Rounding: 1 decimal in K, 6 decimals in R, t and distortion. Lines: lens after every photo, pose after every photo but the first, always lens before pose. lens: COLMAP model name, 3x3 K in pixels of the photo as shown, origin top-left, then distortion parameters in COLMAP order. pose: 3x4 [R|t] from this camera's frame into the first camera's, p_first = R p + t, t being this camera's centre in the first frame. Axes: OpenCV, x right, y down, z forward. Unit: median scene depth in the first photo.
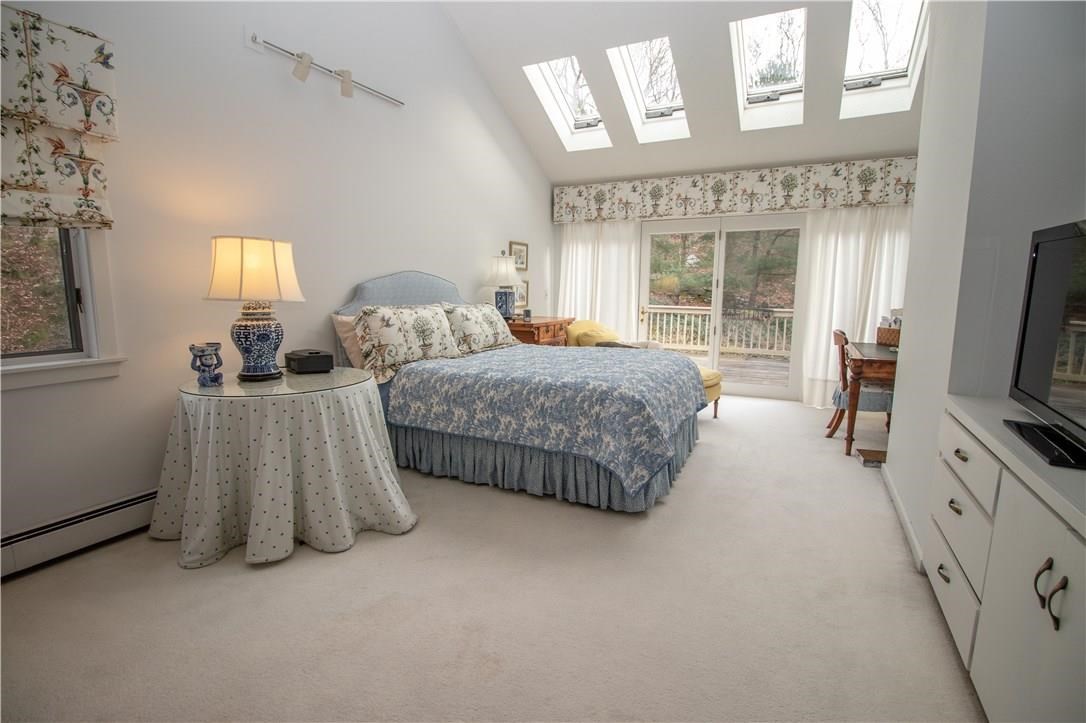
lens RADIAL K [[507.7, 0, 546.1], [0, 507.7, 359.5], [0, 0, 1]] dist [-0.001538, -0.011480]
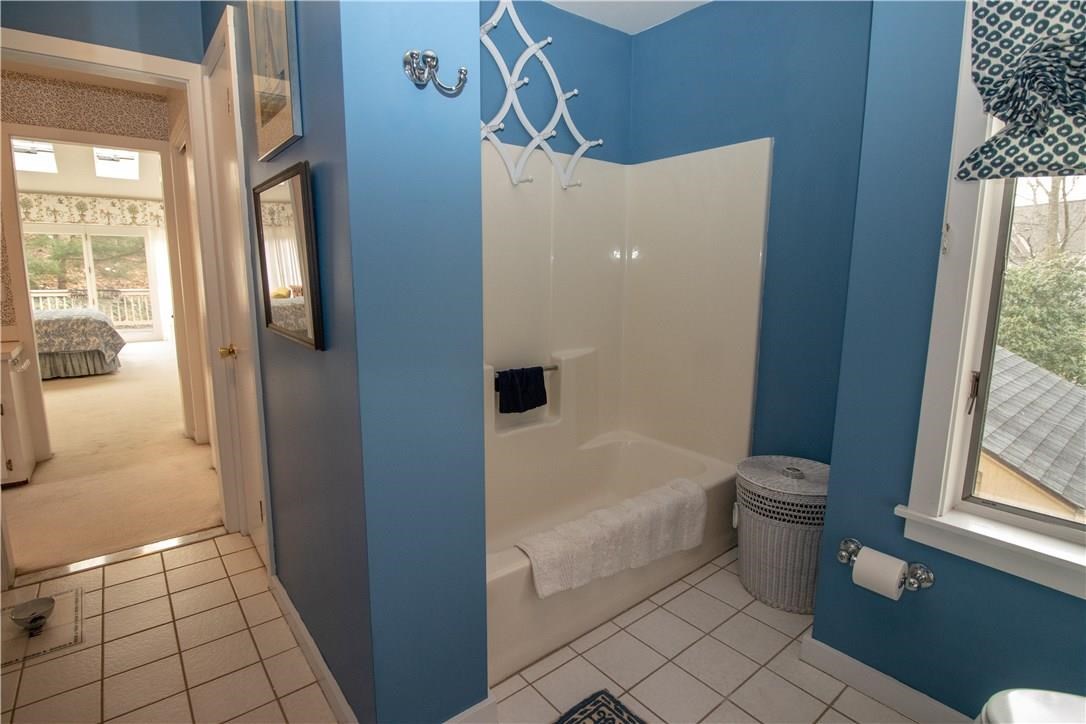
lens RADIAL K [[534.5, 0, 543.0], [0, 534.5, 362.0], [0, 0, 1]] dist [-0.001185, -0.013648]
pose [[0.411205, -0.147616, 0.899511, -0.687985], [0.126456, 0.986497, 0.104083, 0.152381], [-0.902729, 0.070950, 0.424319, -1.040632]]
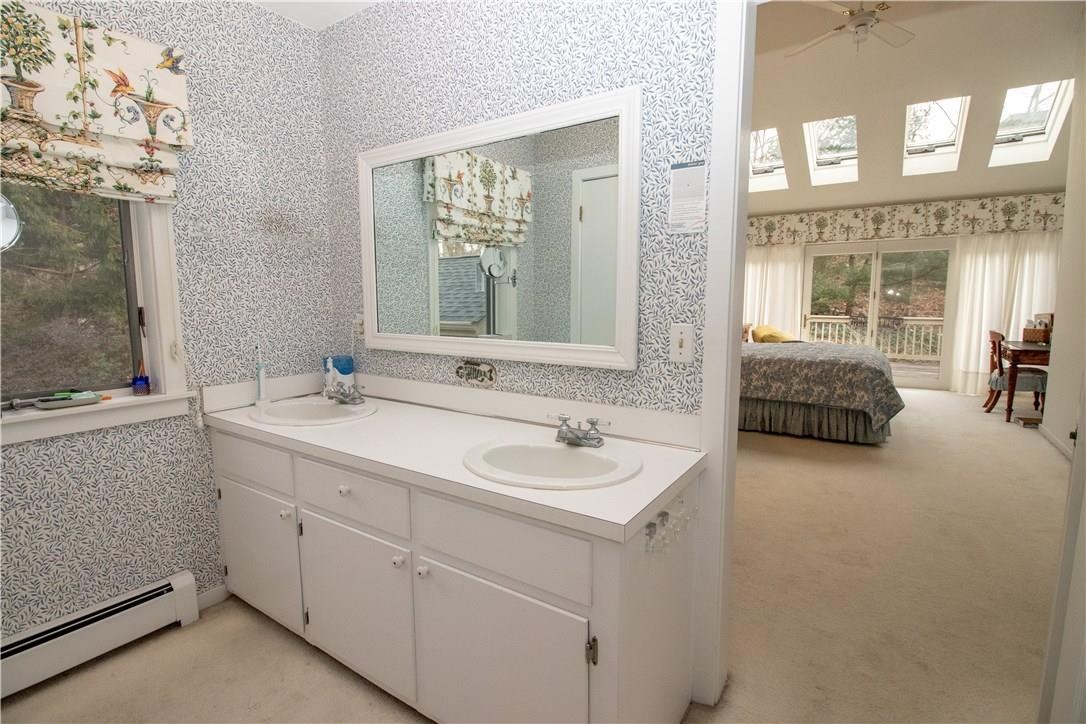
lens RADIAL K [[514.1, 0, 548.0], [0, 514.1, 358.6], [0, 0, 1]] dist [-0.000967, -0.012055]
pose [[0.993014, 0.003609, -0.117943, -0.376544], [-0.007046, 0.999562, -0.028742, 0.057059], [0.117788, 0.029373, 0.992604, -0.401840]]
